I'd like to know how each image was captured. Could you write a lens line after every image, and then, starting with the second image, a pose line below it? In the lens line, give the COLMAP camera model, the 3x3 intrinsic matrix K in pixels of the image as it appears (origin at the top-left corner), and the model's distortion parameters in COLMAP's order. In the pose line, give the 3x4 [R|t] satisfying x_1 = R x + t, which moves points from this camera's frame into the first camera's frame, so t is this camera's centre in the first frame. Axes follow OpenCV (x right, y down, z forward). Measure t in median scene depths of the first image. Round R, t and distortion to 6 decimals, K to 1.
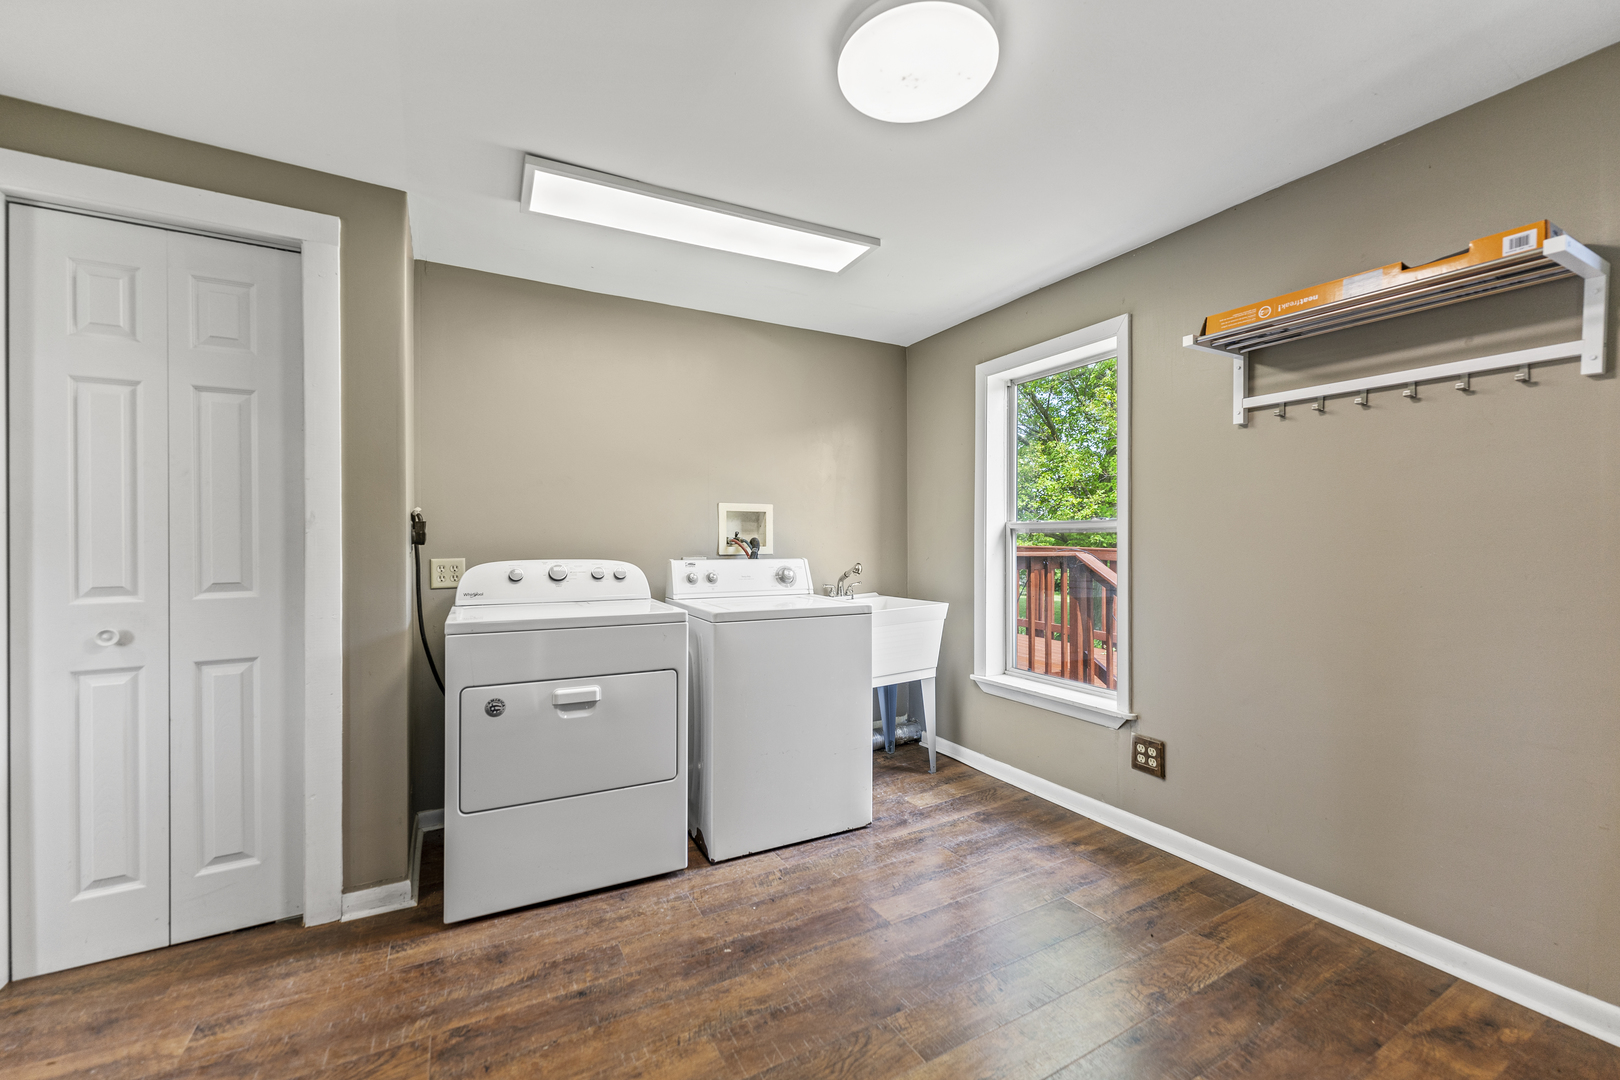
lens RADIAL K [[644.1, 0, 812.7], [0, 644.1, 540.7], [0, 0, 1]] dist [0.007593, 0.000640]
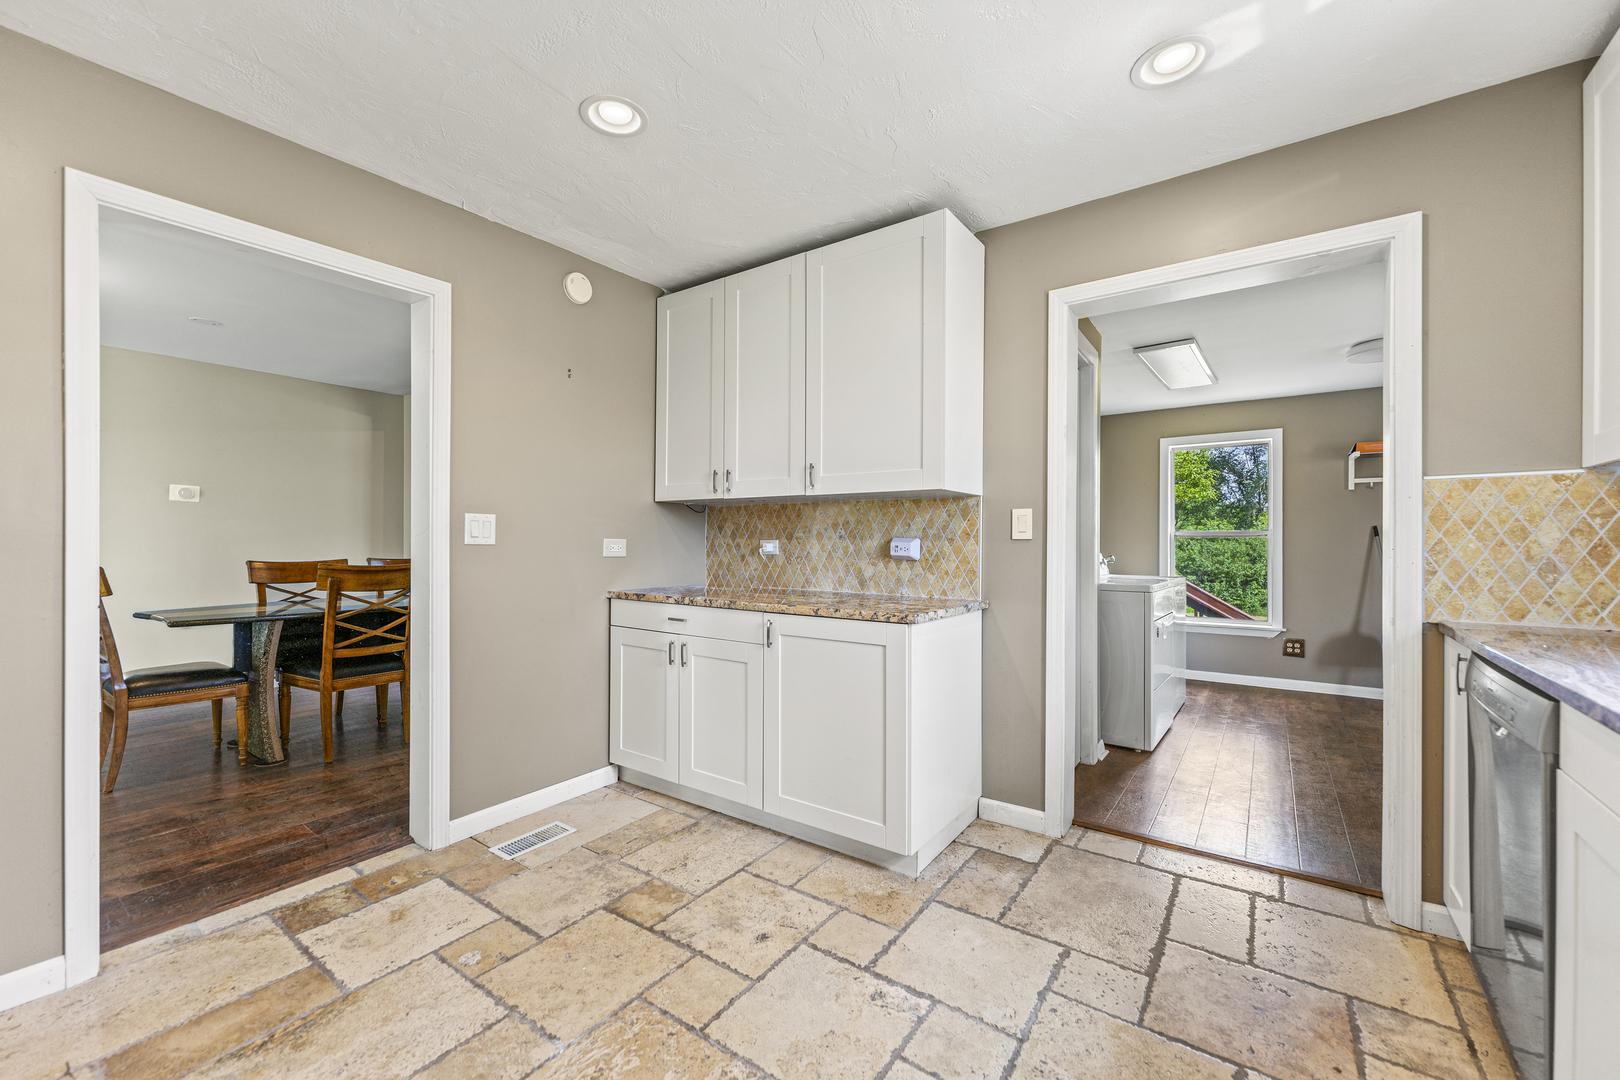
lens RADIAL K [[644.1, 0, 810.4], [0, 644.1, 534.4], [0, 0, 1]] dist [0.007593, 0.000640]
pose [[0.906348, 0.001259, 0.422531, -1.735233], [-0.000618, 0.999998, -0.001652, -0.019049], [-0.422532, 0.001236, 0.906347, -0.202546]]
